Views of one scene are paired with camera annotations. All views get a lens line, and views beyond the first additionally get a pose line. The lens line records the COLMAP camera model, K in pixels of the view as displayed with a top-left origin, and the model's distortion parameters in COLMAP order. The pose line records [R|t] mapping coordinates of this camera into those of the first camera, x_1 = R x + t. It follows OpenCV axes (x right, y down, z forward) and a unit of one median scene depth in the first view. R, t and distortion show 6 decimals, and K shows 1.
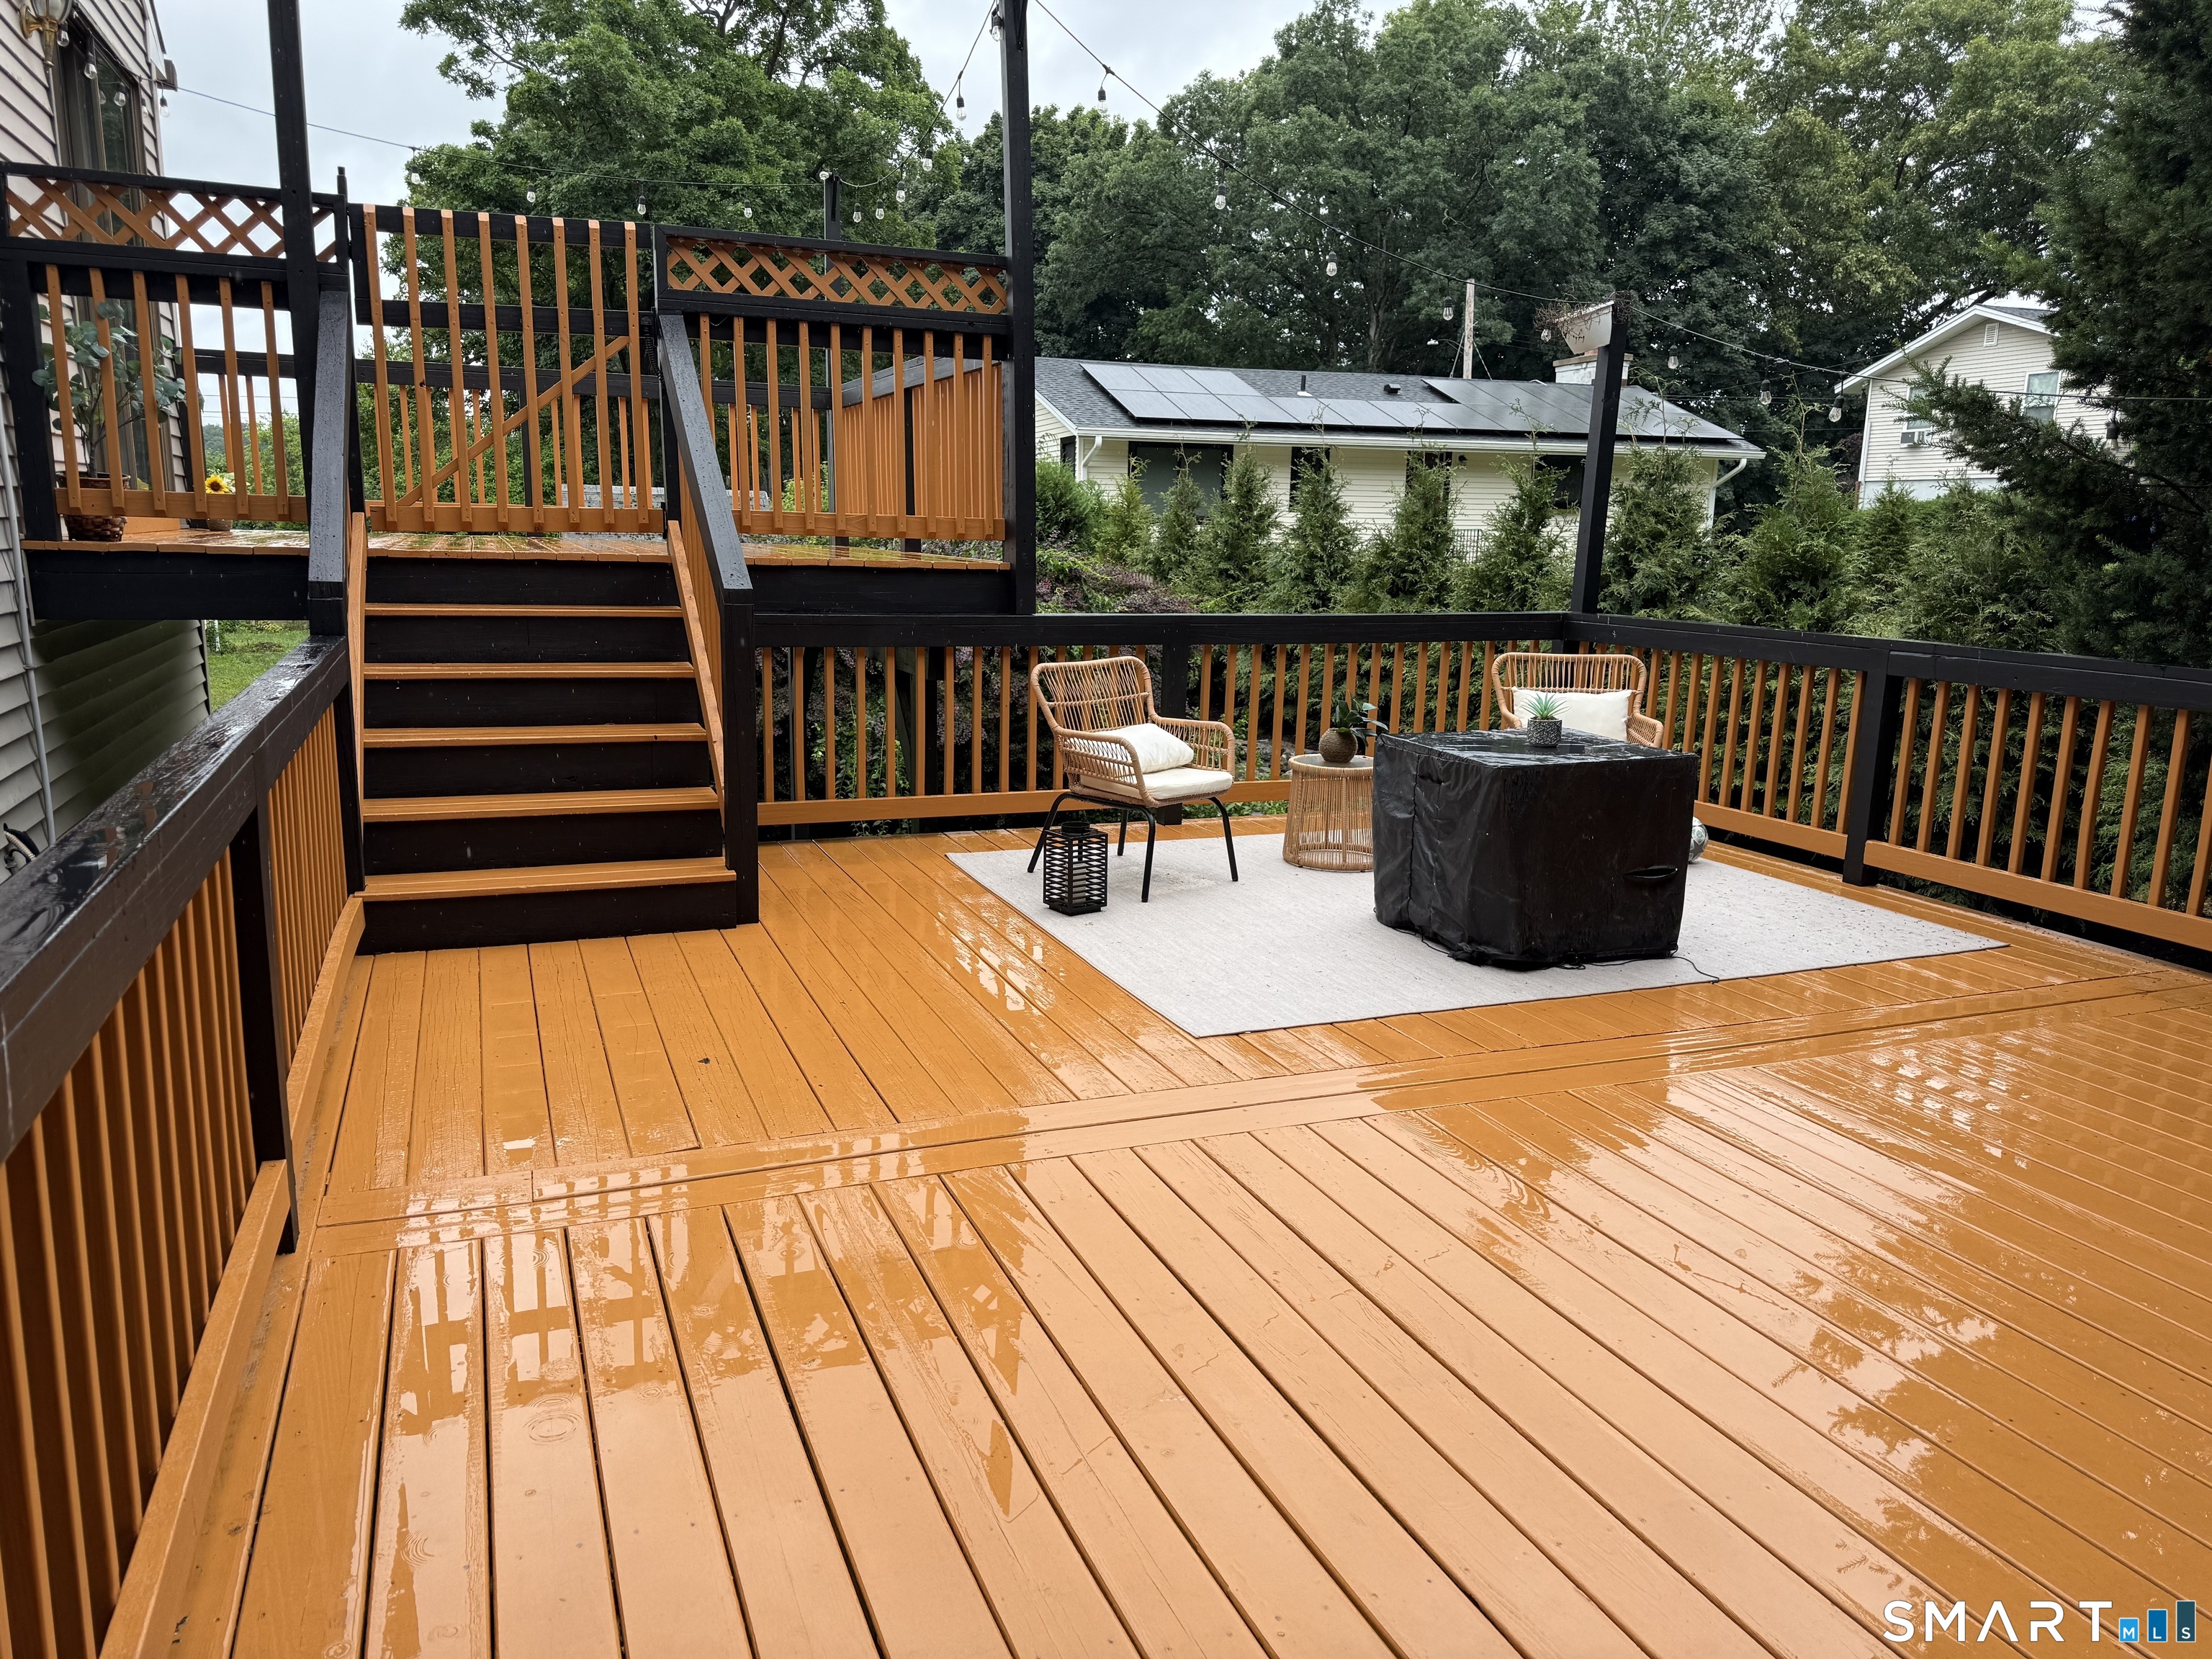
lens RADIAL K [[1523.8, 0, 1109.9], [0, 1523.8, 828.6], [0, 0, 1]] dist [-0.050977, -0.002635]
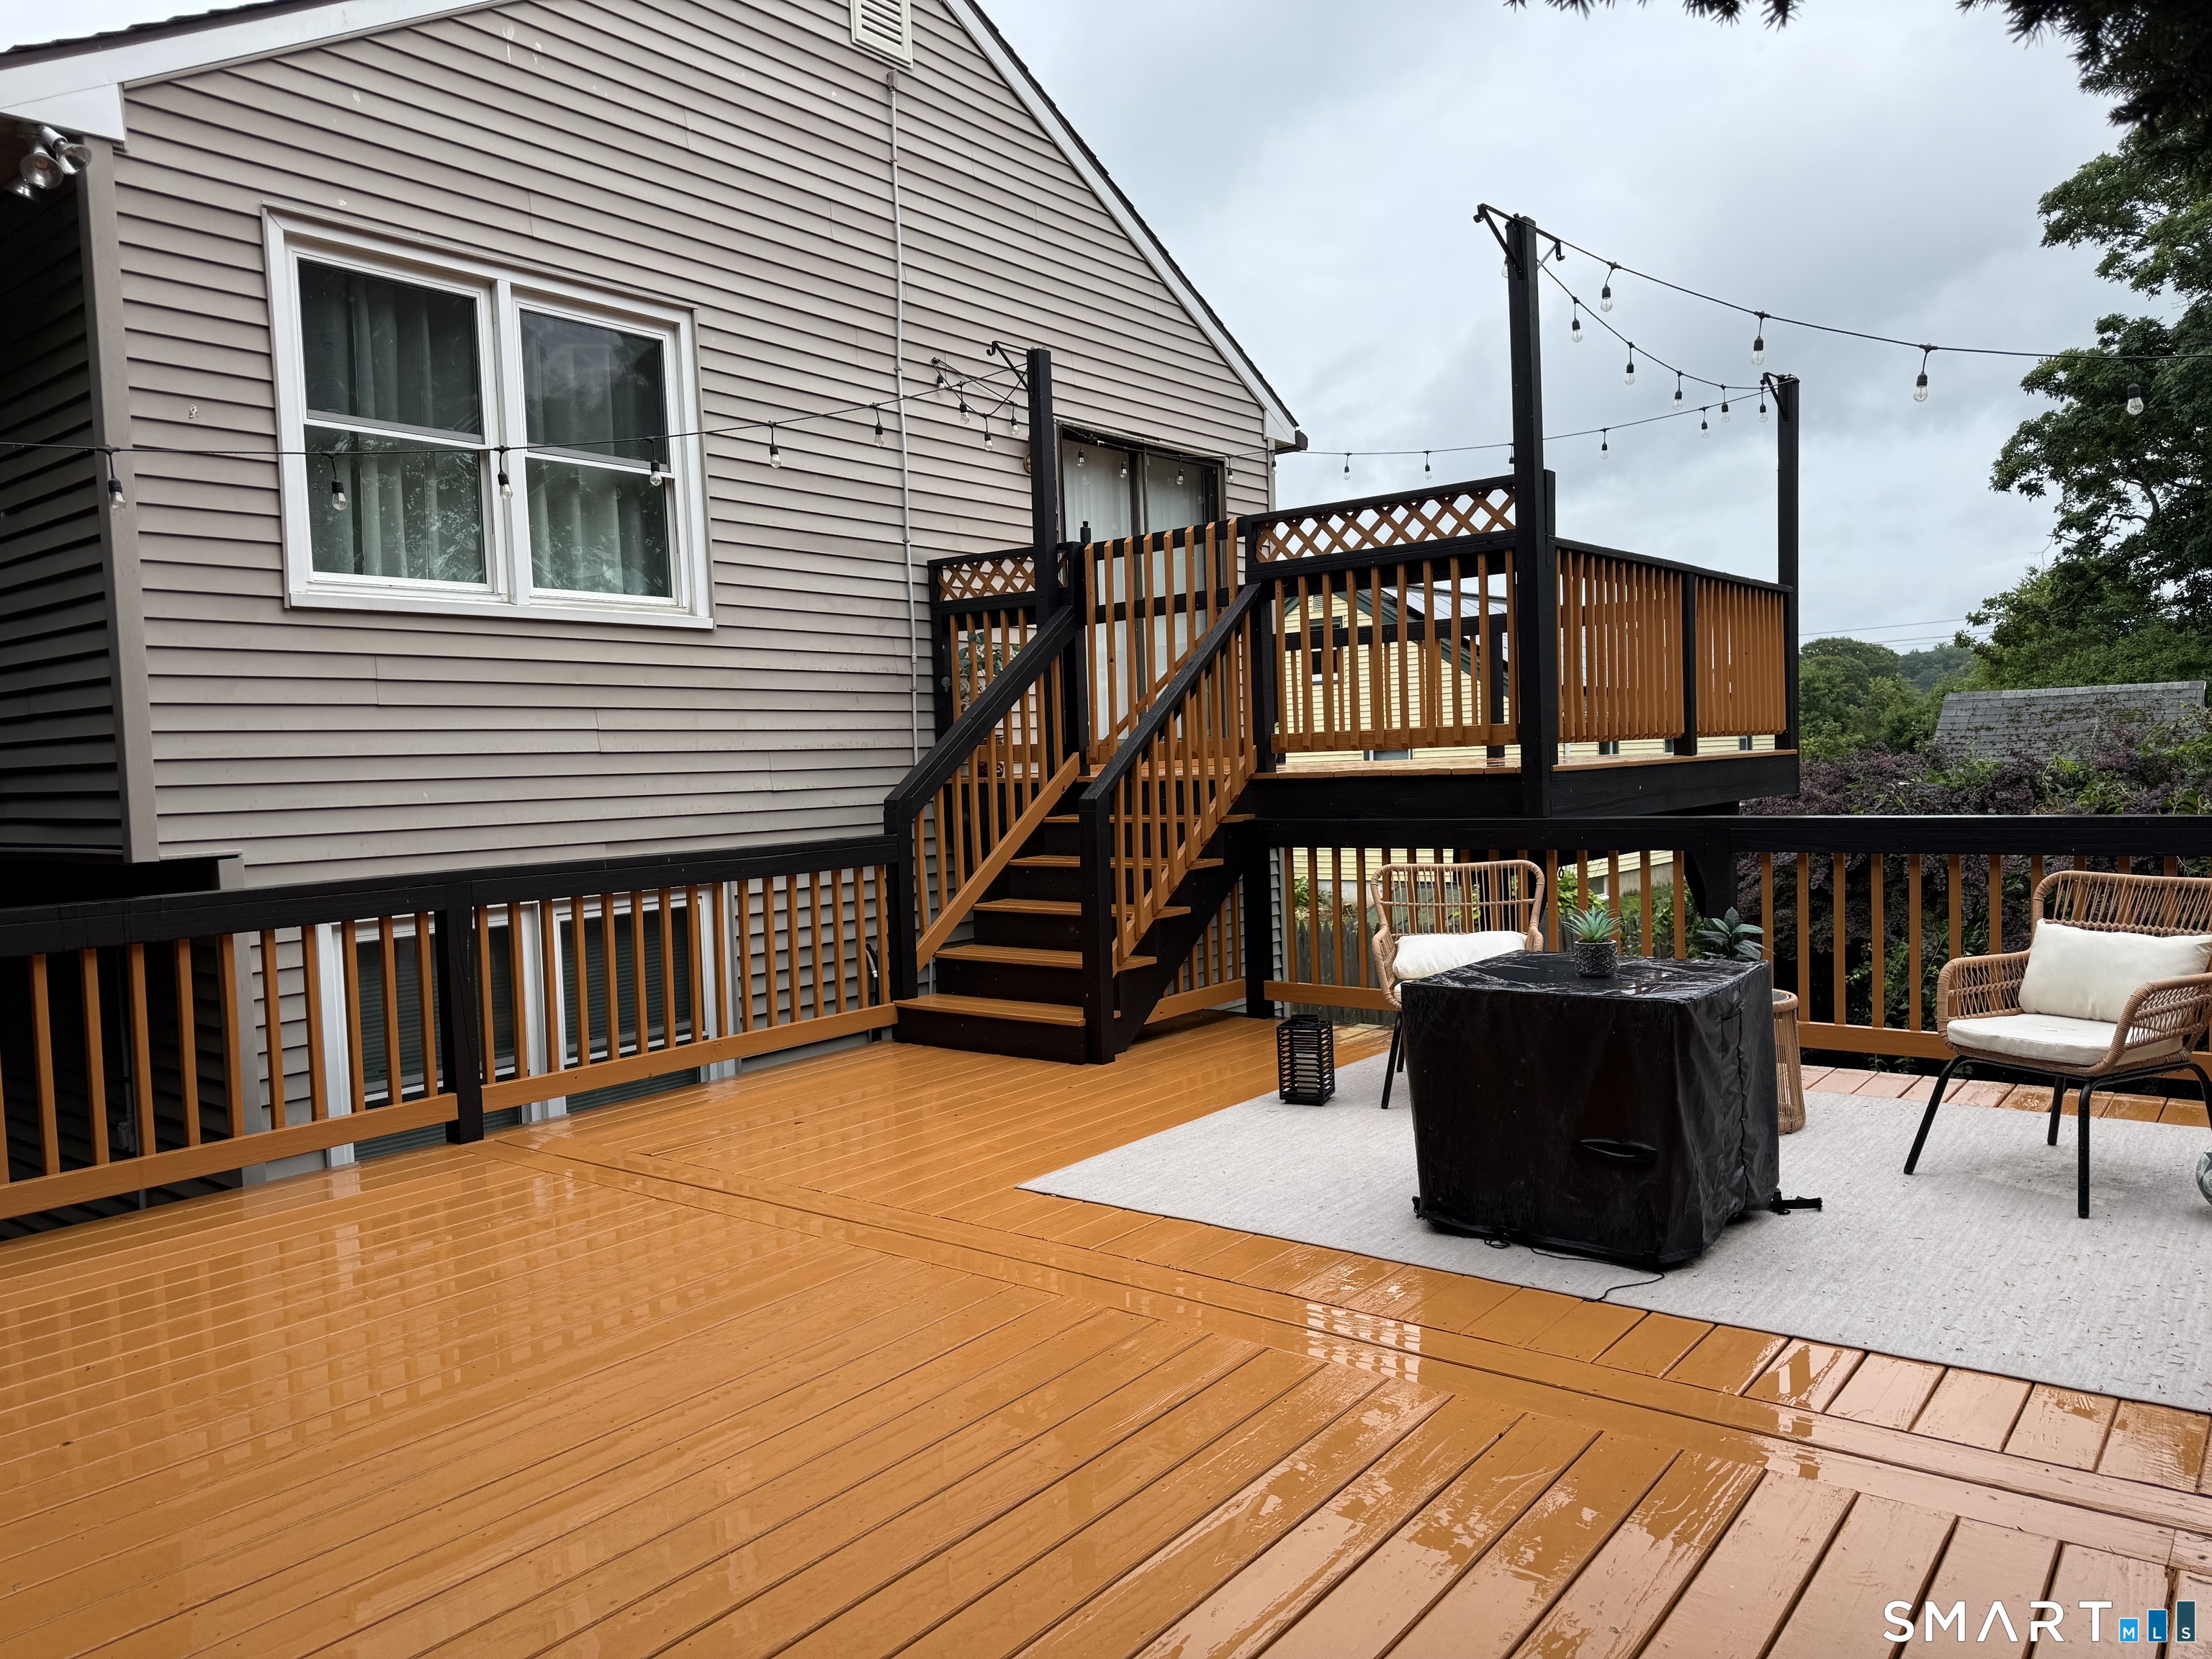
lens RADIAL K [[1523.8, 0, 1112.5], [0, 1523.8, 834.5], [0, 0, 1]] dist [-0.050977, -0.002635]
pose [[0.492169, -0.003872, -0.870491, 0.688317], [-0.117927, 0.990475, -0.071080, -0.033364], [0.862475, 0.137638, 0.487024, 0.297592]]
